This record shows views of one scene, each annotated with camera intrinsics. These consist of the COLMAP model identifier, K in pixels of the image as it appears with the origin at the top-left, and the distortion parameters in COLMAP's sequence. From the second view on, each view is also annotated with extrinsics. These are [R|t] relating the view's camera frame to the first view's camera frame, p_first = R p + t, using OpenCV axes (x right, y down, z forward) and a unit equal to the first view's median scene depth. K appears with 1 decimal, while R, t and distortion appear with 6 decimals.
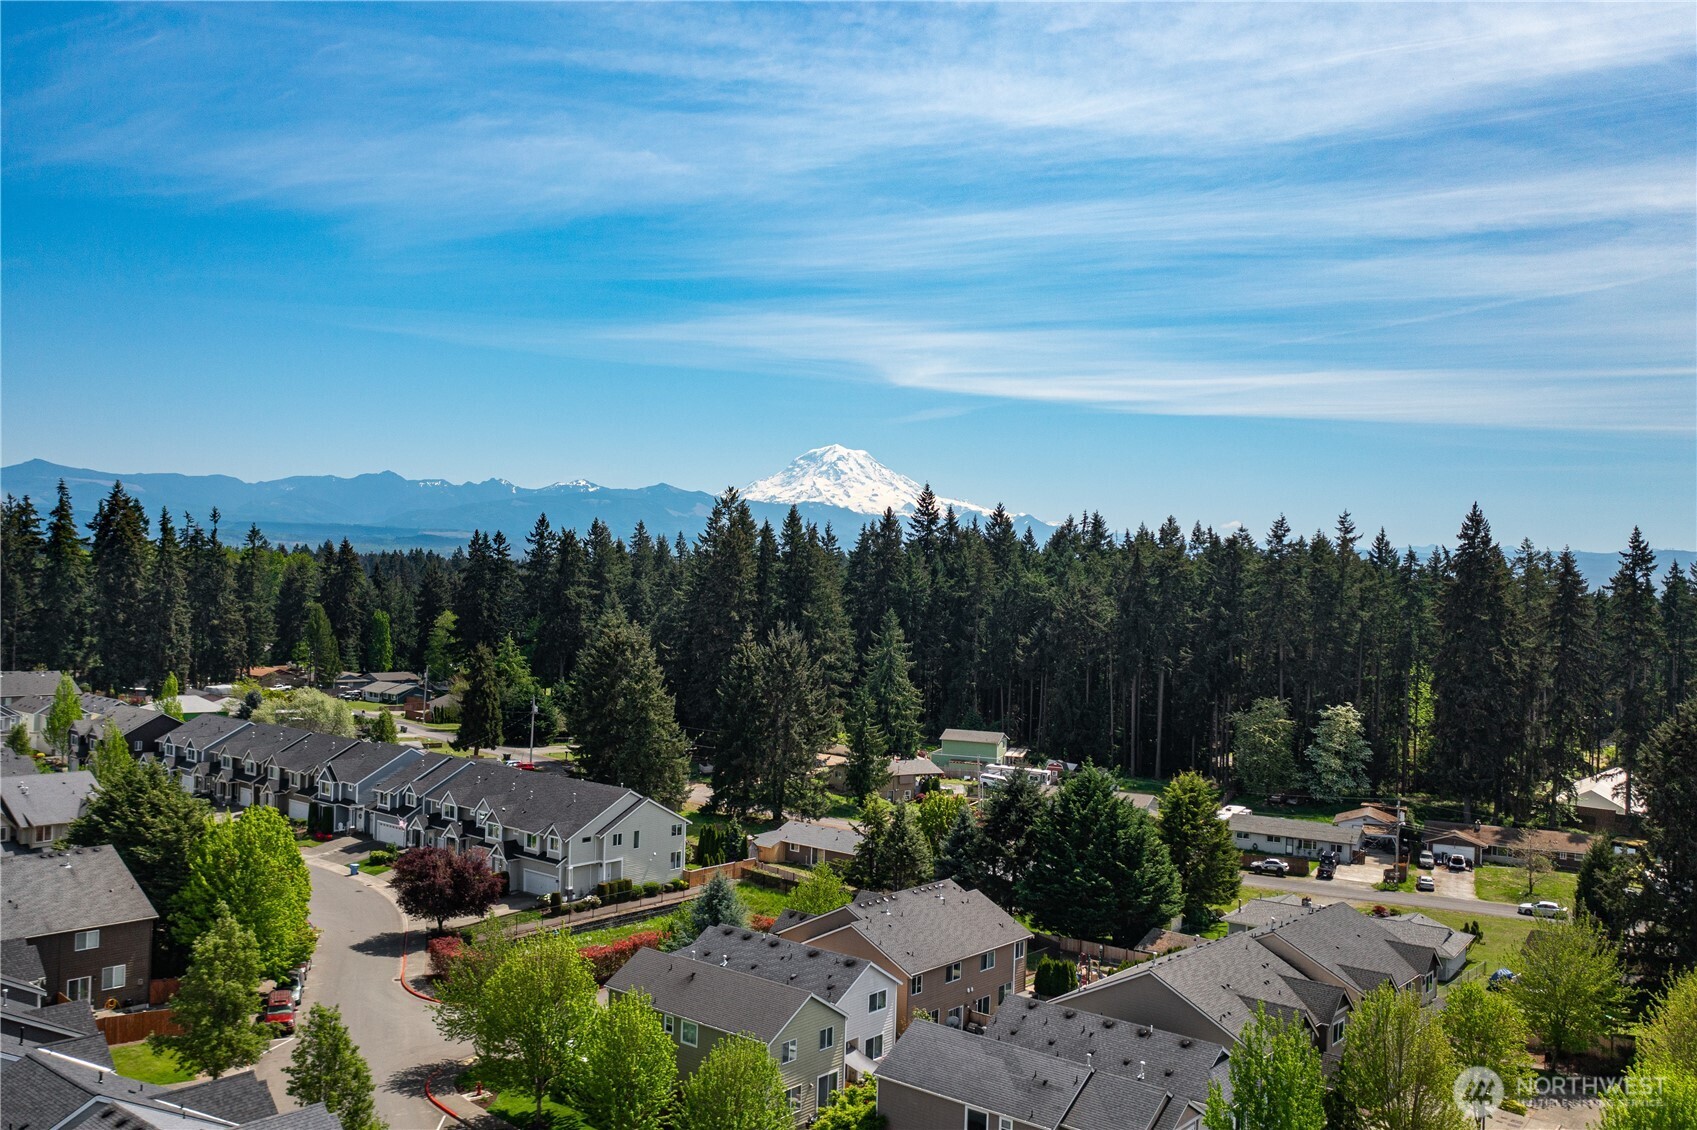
lens RADIAL K [[1351.7, 0, 761.5], [0, 1351.7, 568.0], [0, 0, 1]] dist [-0.014293, -0.005260]
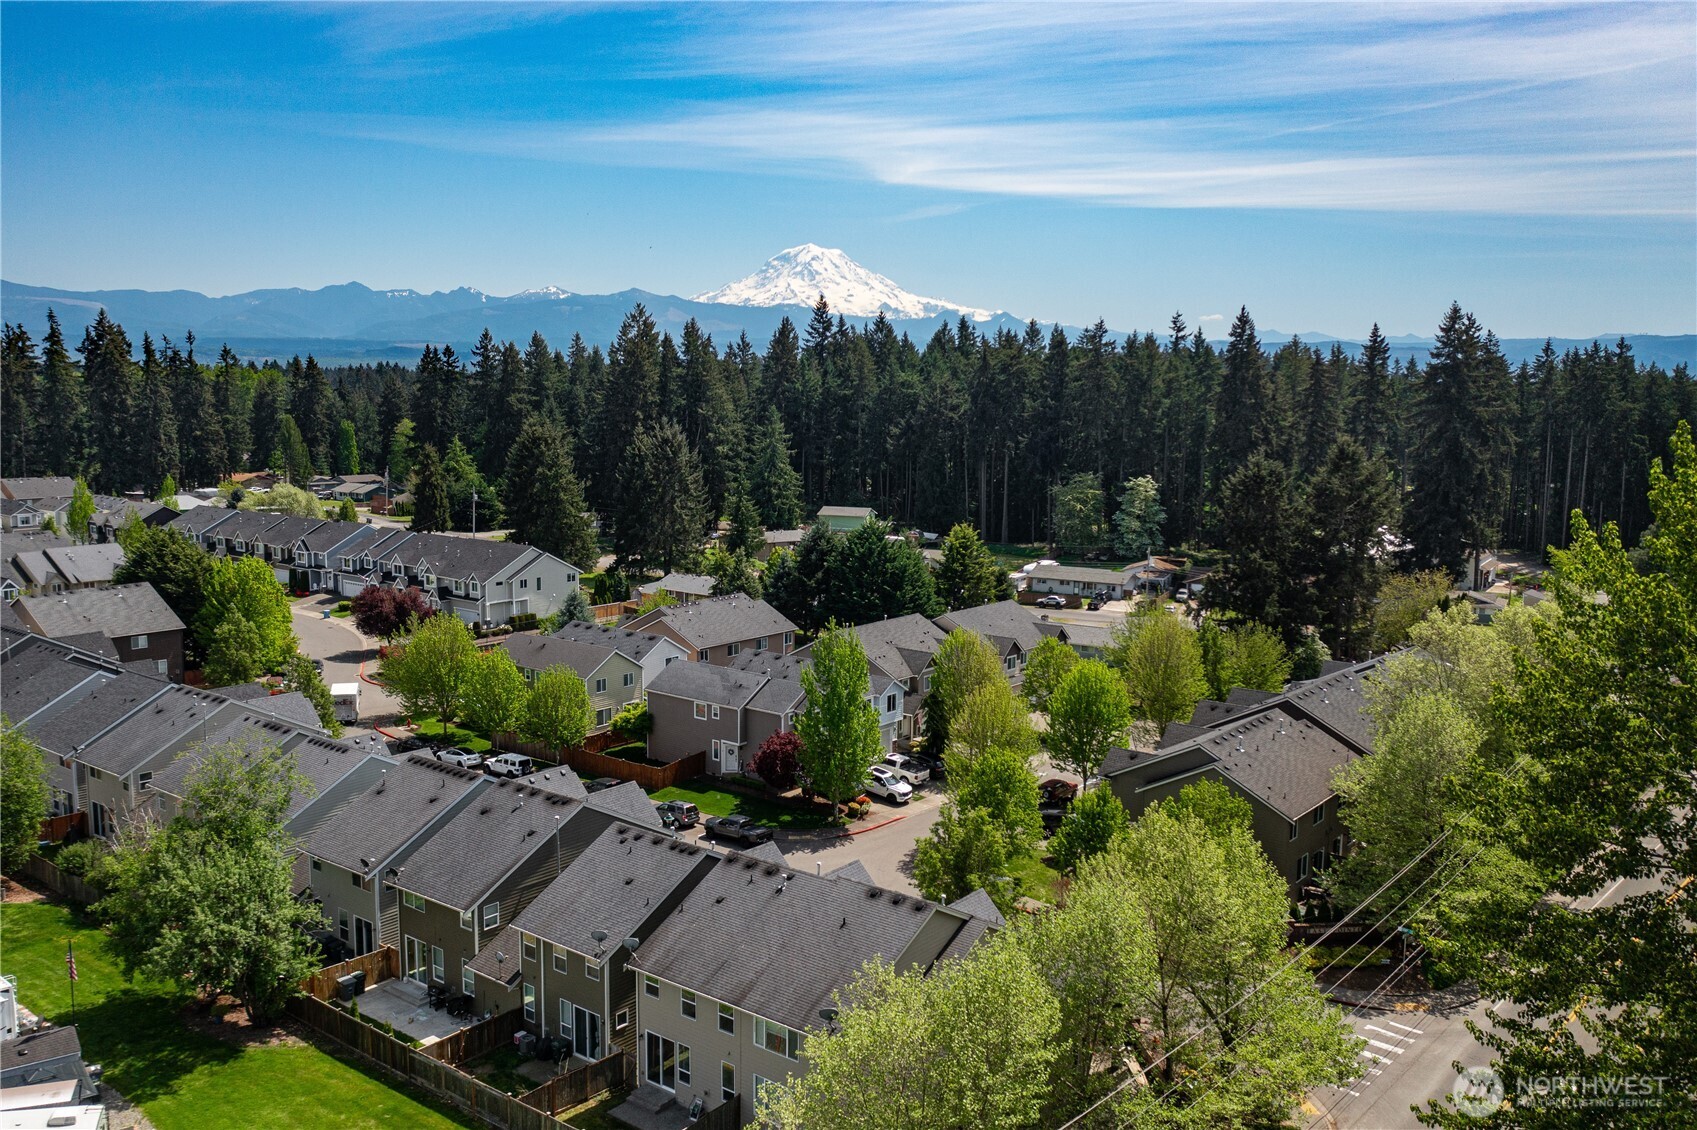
lens RADIAL K [[1351.7, 0, 761.5], [0, 1351.7, 568.0], [0, 0, 1]] dist [-0.014293, -0.005260]
pose [[0.999615, -0.024747, 0.012581, 0.062780], [0.022688, 0.989392, 0.143489, 0.000690], [-0.015999, -0.143148, 0.989572, -0.177539]]
